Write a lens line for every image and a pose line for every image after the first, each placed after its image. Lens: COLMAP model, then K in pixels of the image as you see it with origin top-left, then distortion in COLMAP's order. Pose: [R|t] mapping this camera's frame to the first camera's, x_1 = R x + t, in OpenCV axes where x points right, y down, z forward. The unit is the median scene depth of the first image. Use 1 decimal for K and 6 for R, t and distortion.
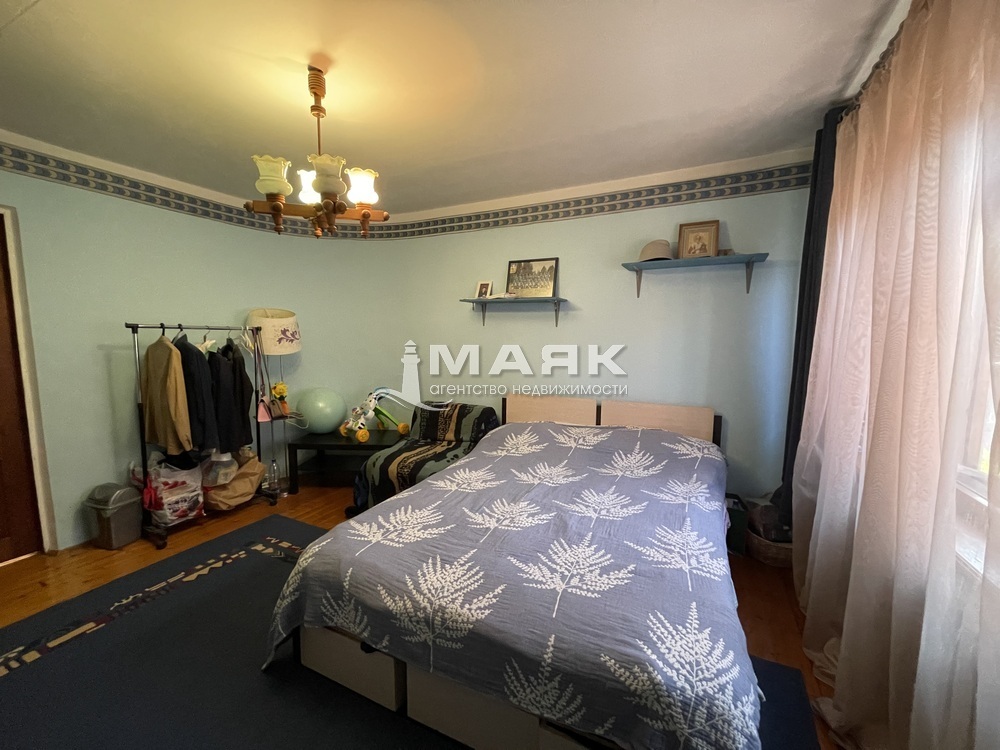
lens RADIAL K [[404.8, 0, 505.1], [0, 404.8, 372.9], [0, 0, 1]] dist [-0.003352, -0.000223]
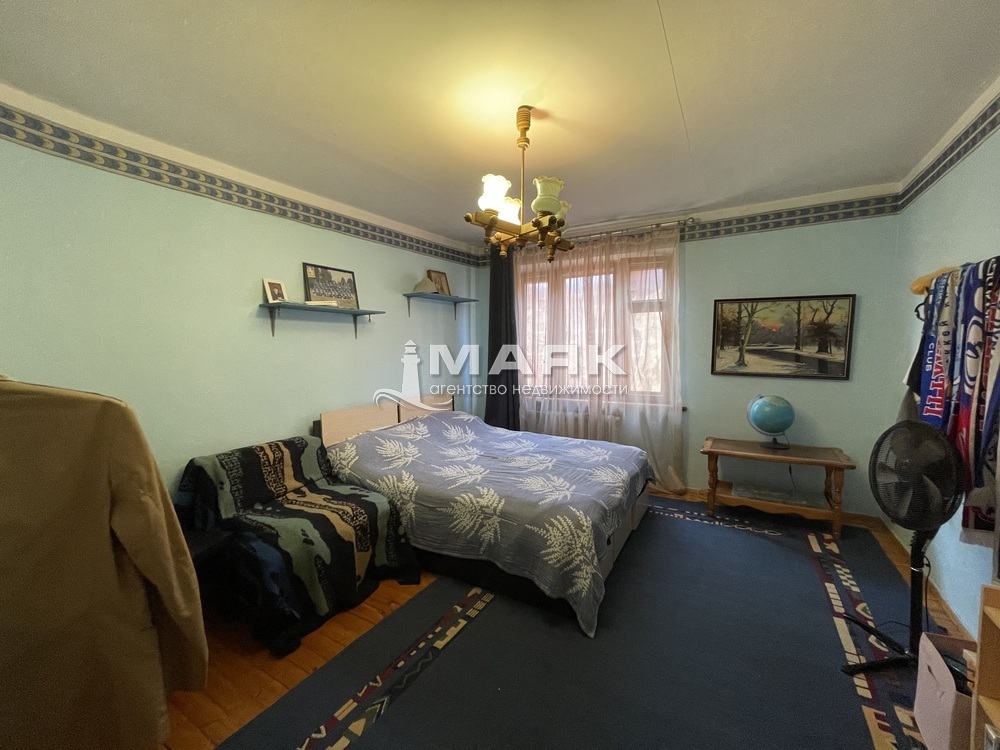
lens RADIAL K [[404.8, 0, 505.1], [0, 404.8, 372.9], [0, 0, 1]] dist [-0.003352, -0.000223]
pose [[0.073625, -0.076116, 0.994377, -0.920278], [0.108922, 0.991732, 0.067848, -0.059886], [-0.991320, 0.103315, 0.081307, 0.583094]]
